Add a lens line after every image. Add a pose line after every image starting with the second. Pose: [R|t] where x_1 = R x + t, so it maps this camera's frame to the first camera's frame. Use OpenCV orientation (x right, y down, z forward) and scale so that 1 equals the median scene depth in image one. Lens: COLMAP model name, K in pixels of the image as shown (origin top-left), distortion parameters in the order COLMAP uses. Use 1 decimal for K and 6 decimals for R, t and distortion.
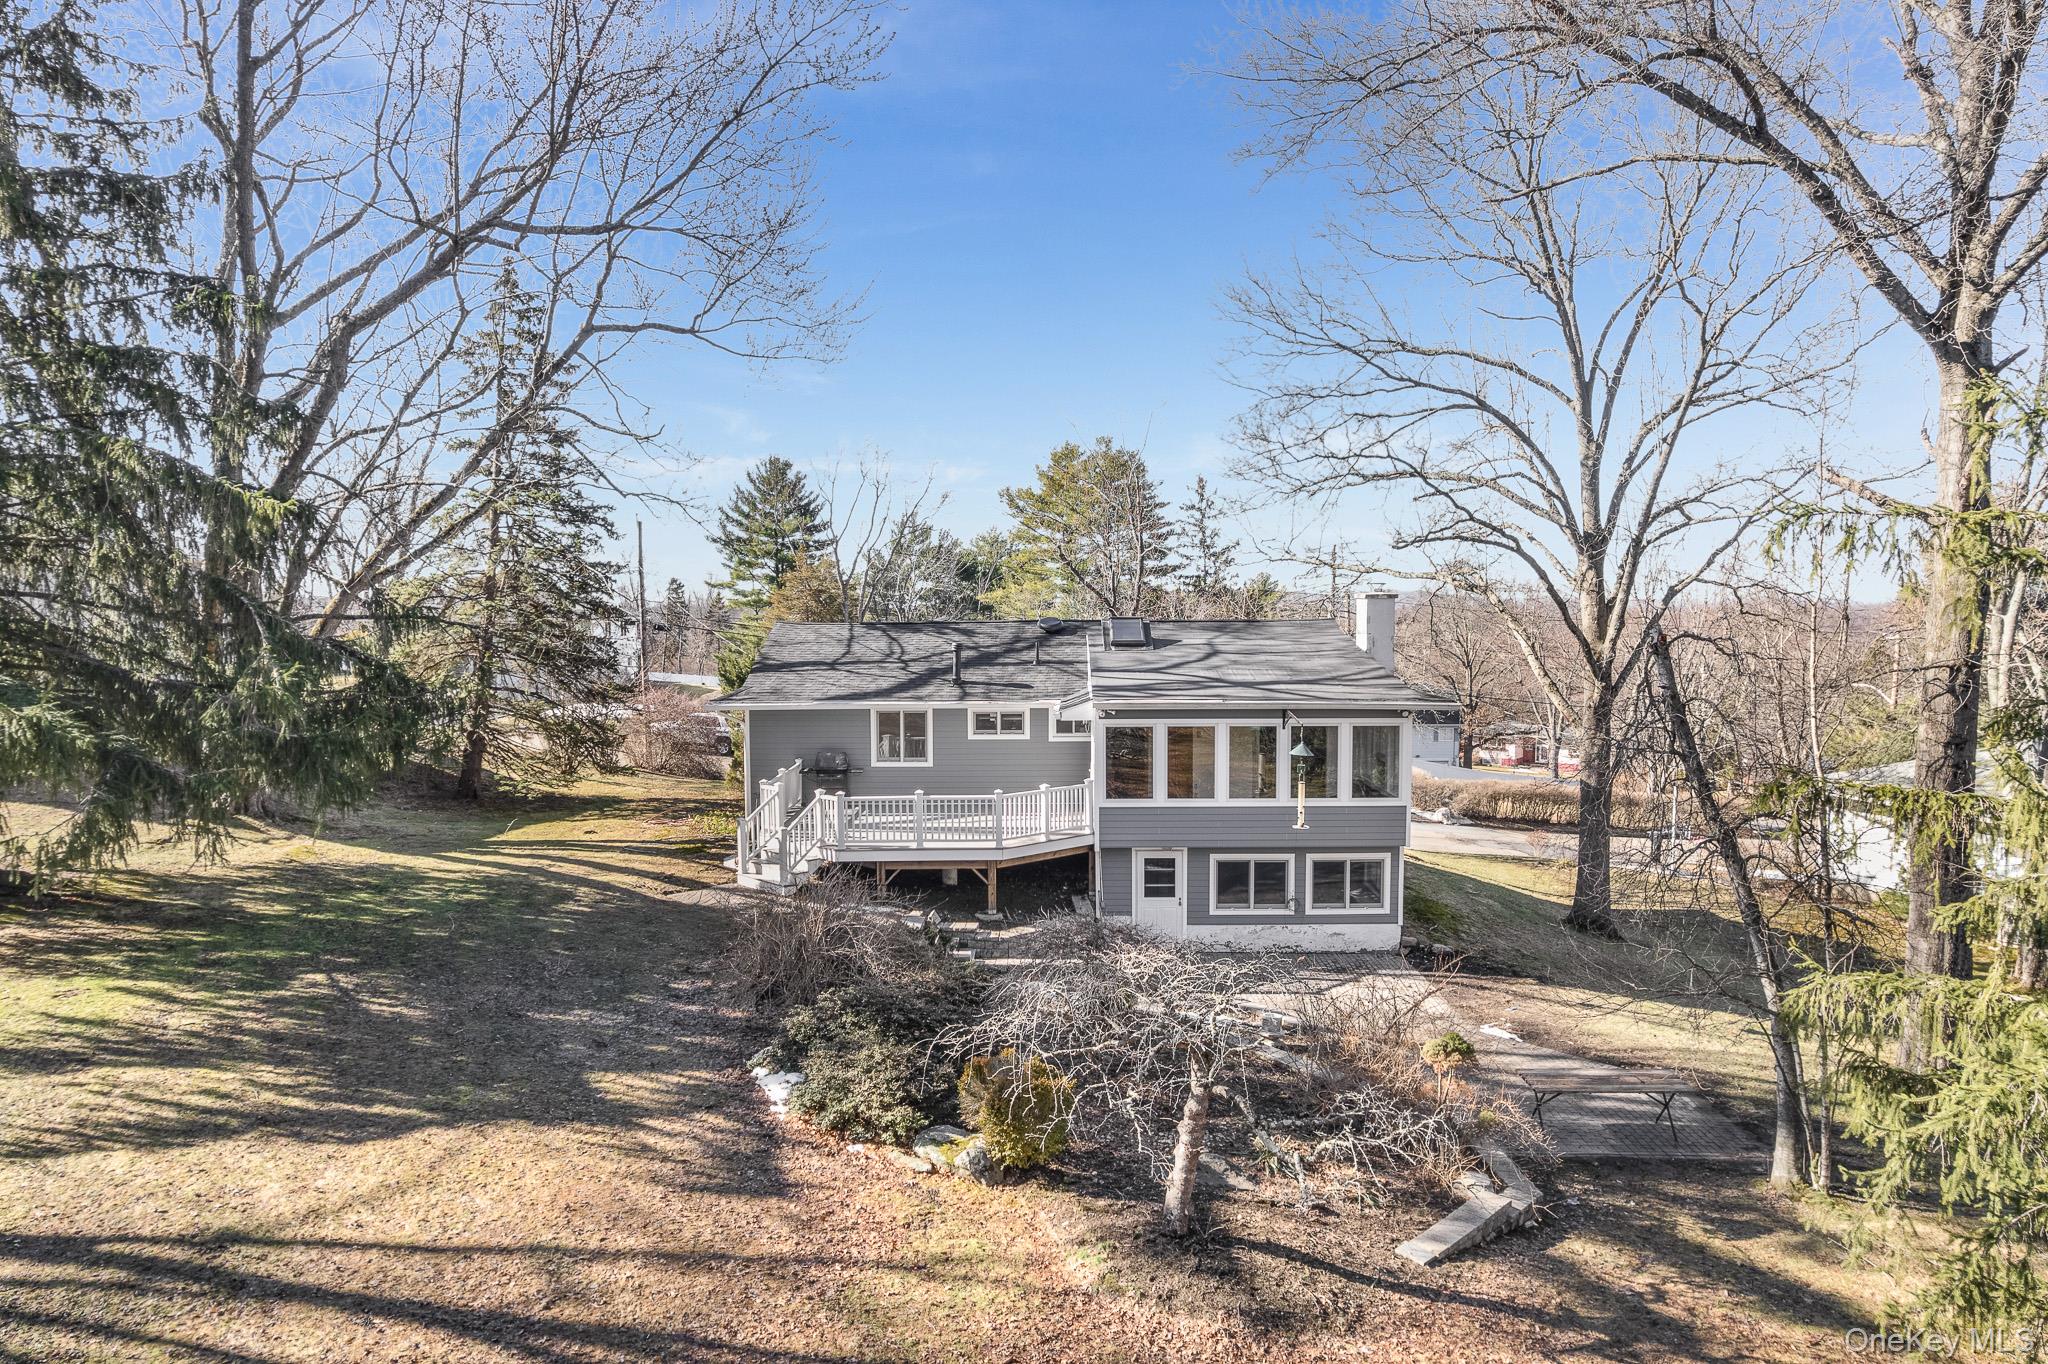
lens RADIAL K [[1292.3, 0, 1024.0], [0, 1292.3, 682.0], [0, 0, 1]] dist [-0.016769, 0.002075]
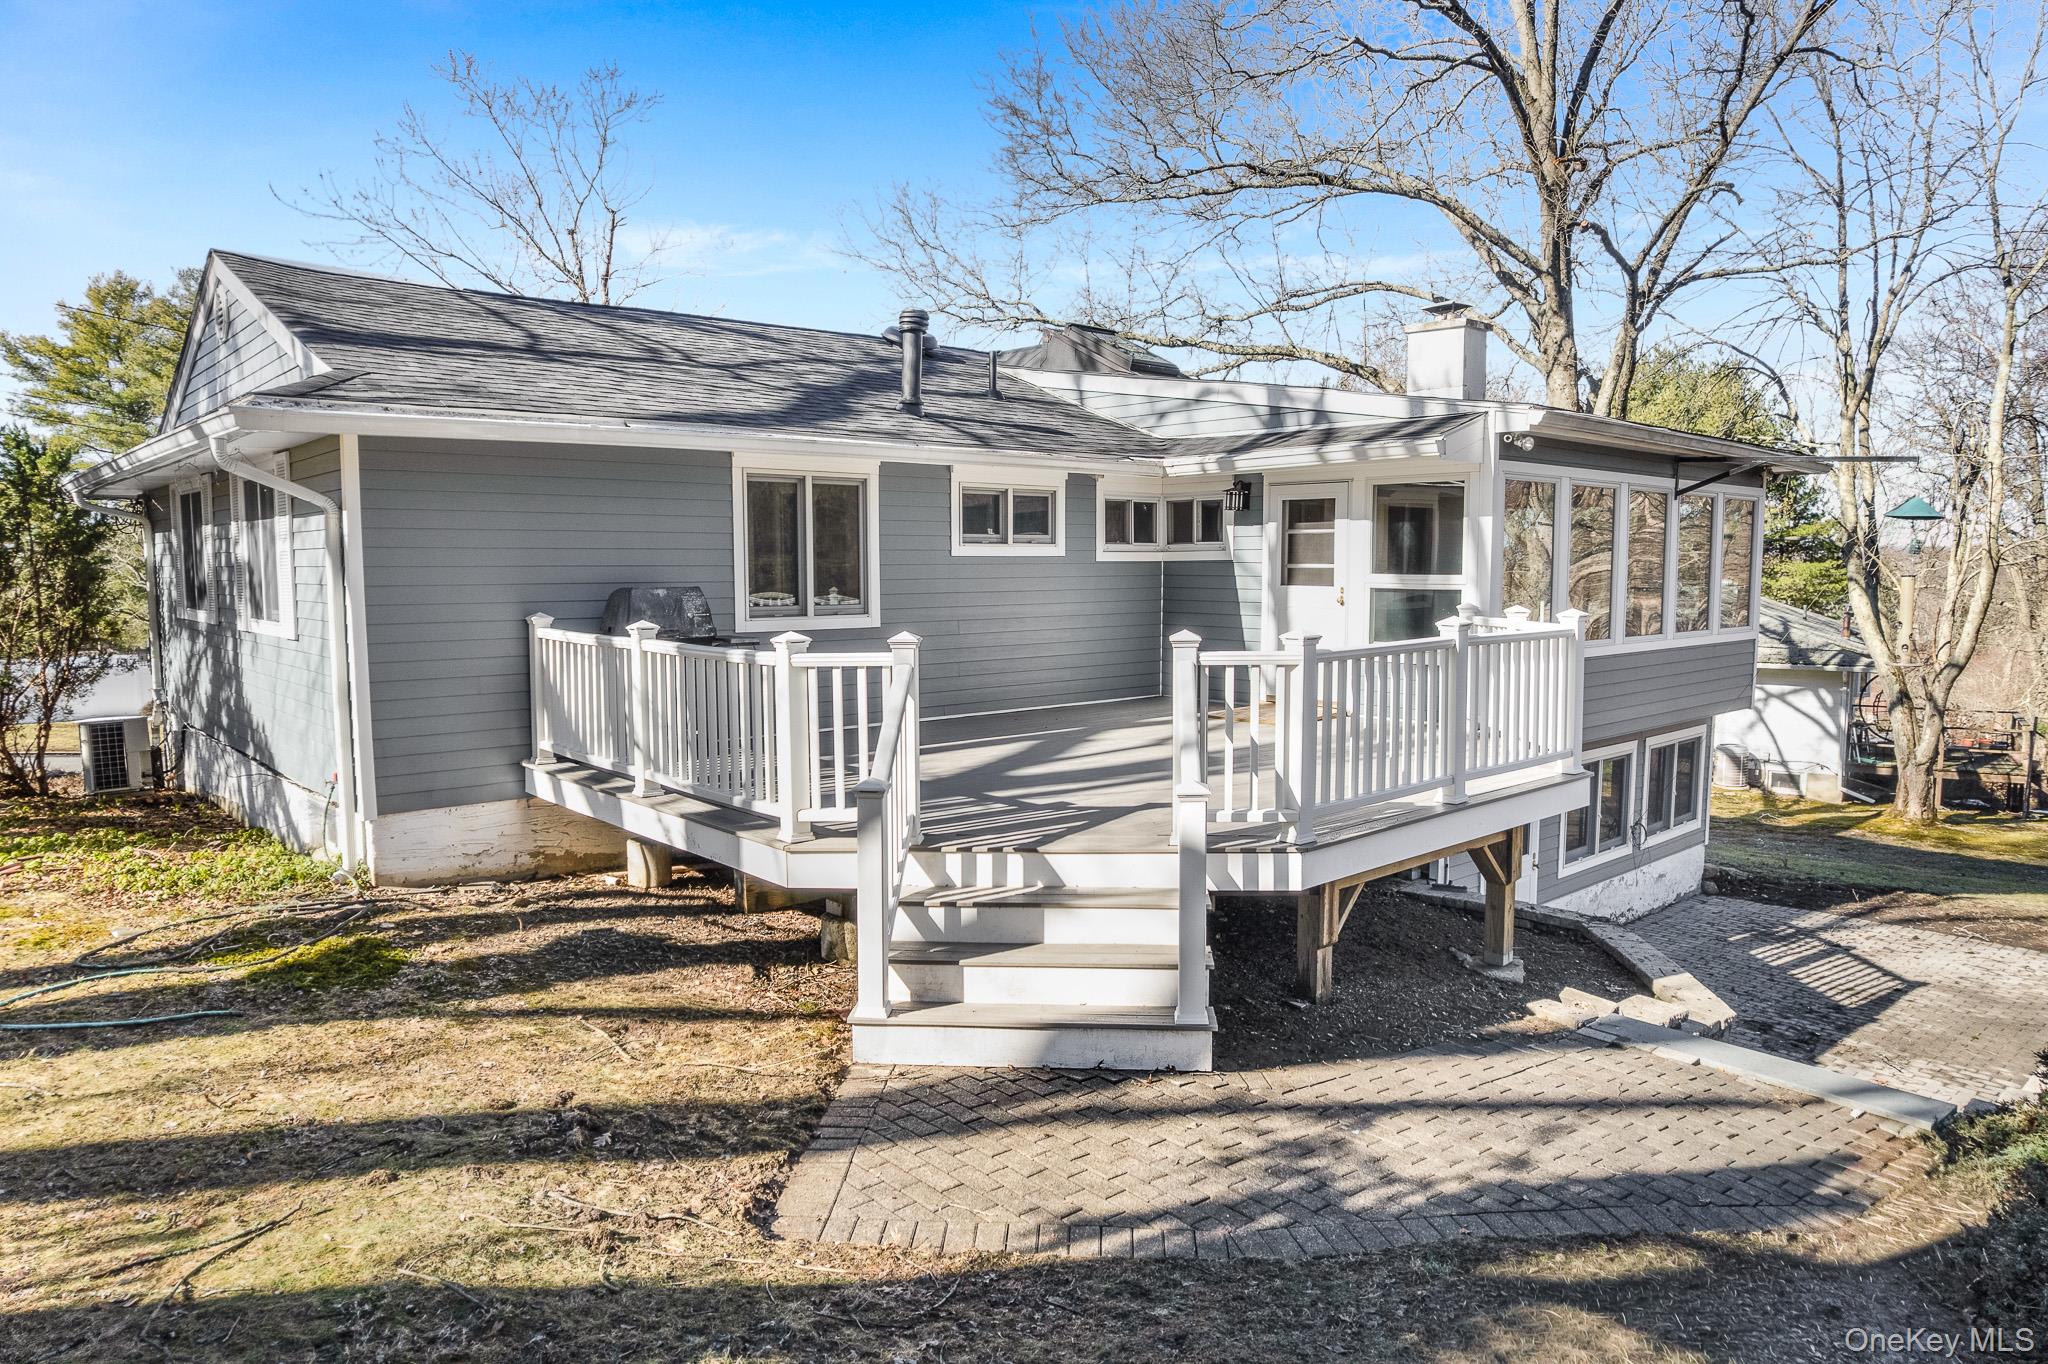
lens RADIAL K [[1292.3, 0, 1024.0], [0, 1292.3, 682.0], [0, 0, 1]] dist [-0.016769, 0.002075]
pose [[0.740890, -0.059267, 0.669006, -0.308475], [0.038637, 0.998210, 0.045642, 0.068271], [-0.670514, -0.007967, 0.741854, 0.708032]]
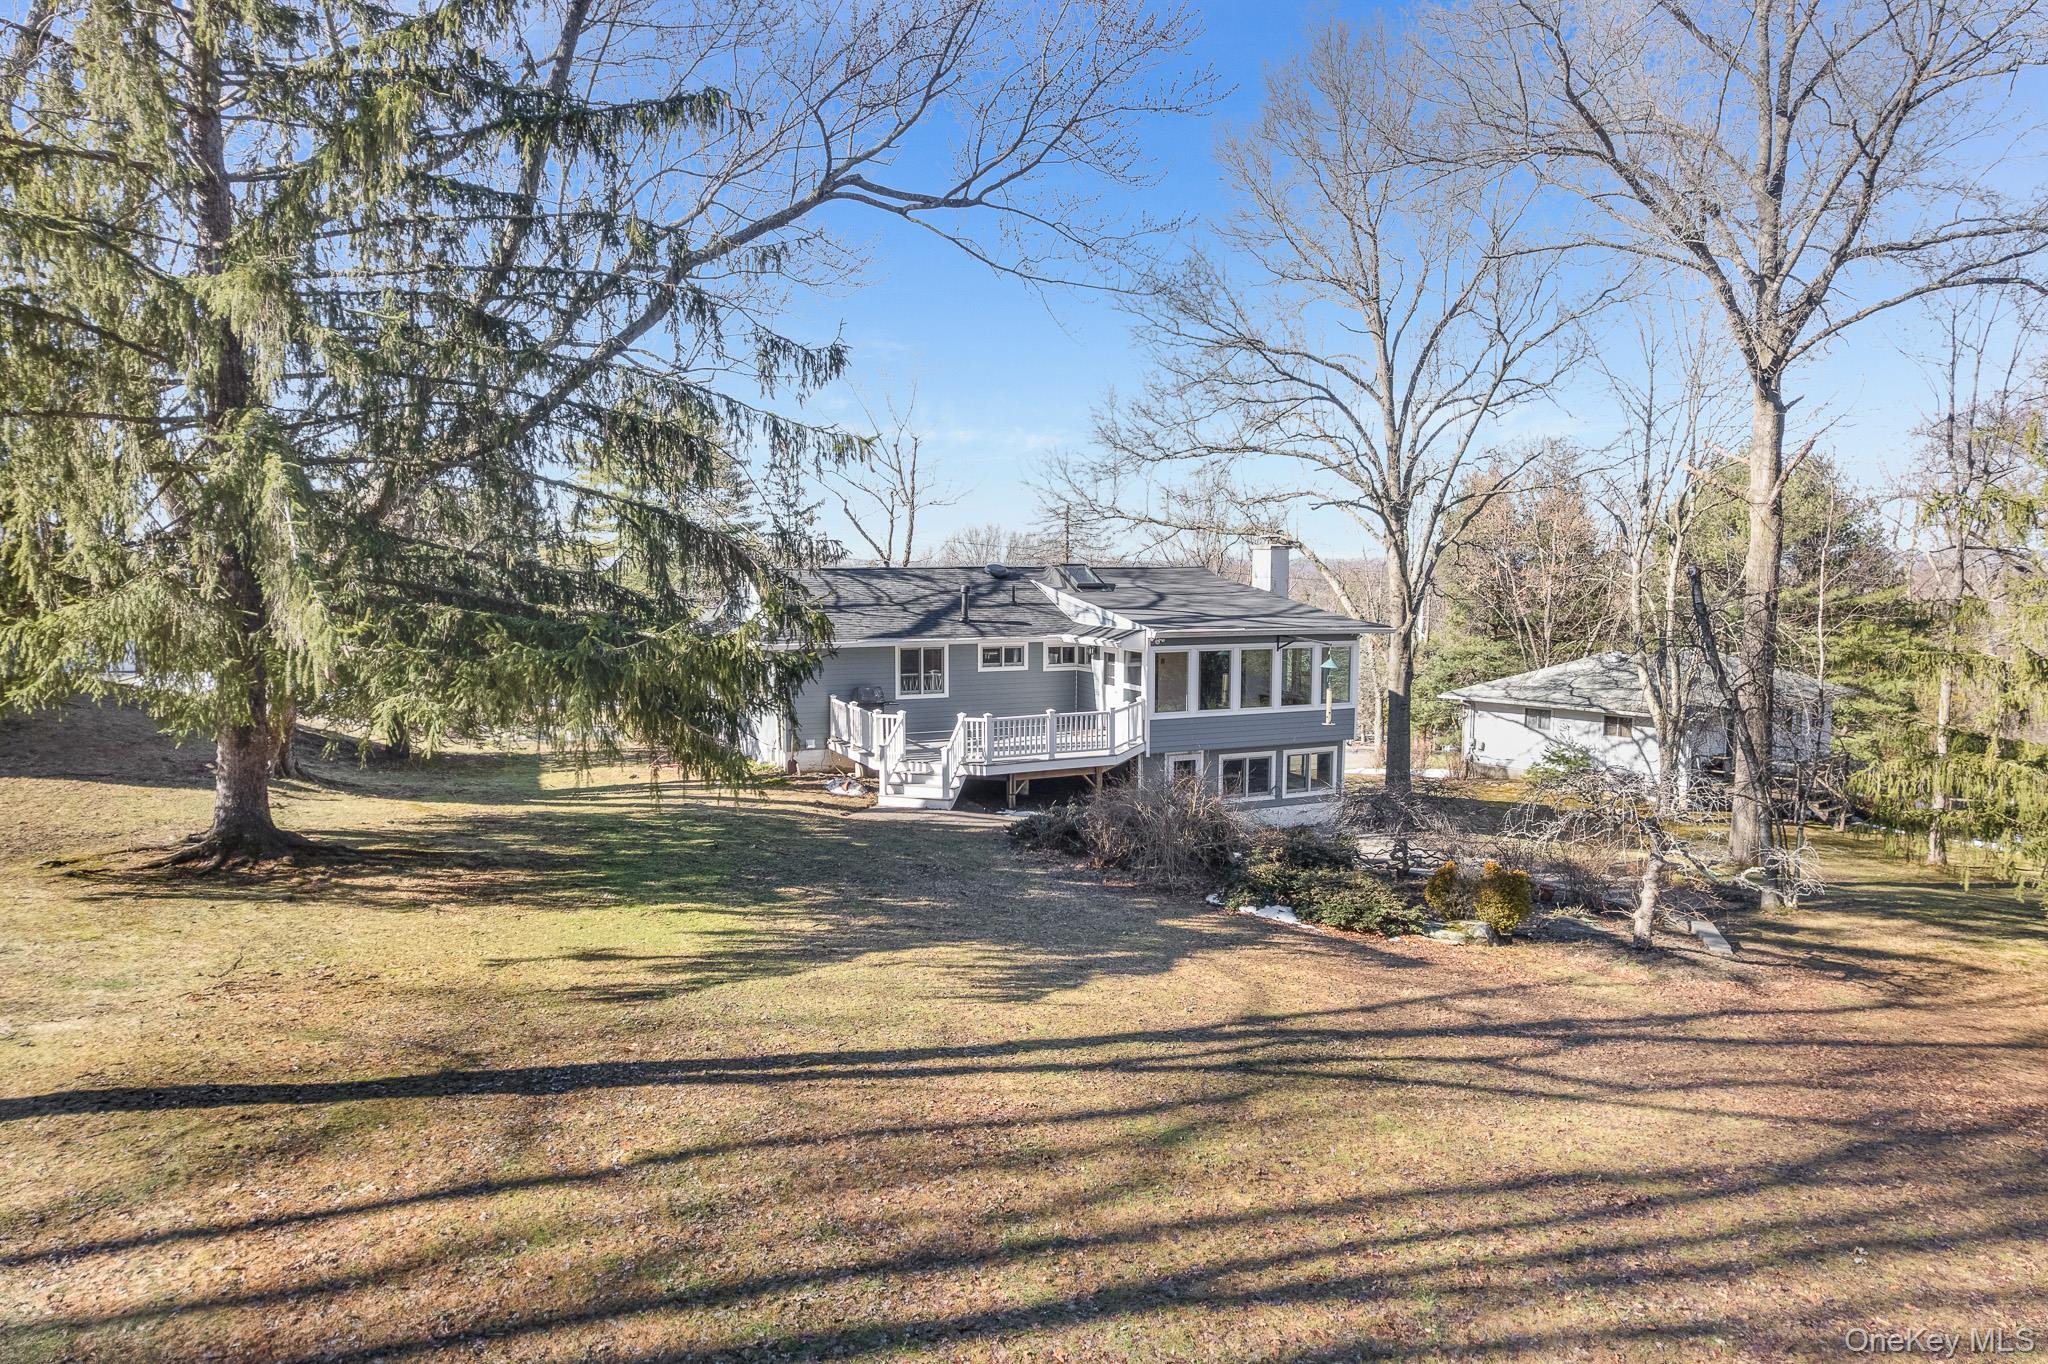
lens RADIAL K [[1292.3, 0, 1024.0], [0, 1292.3, 682.0], [0, 0, 1]] dist [-0.016769, 0.002075]
pose [[0.901364, -0.033027, 0.431801, -0.506040], [0.020359, 0.999217, 0.033928, 0.016769], [-0.432584, -0.021791, 0.901330, -0.024257]]
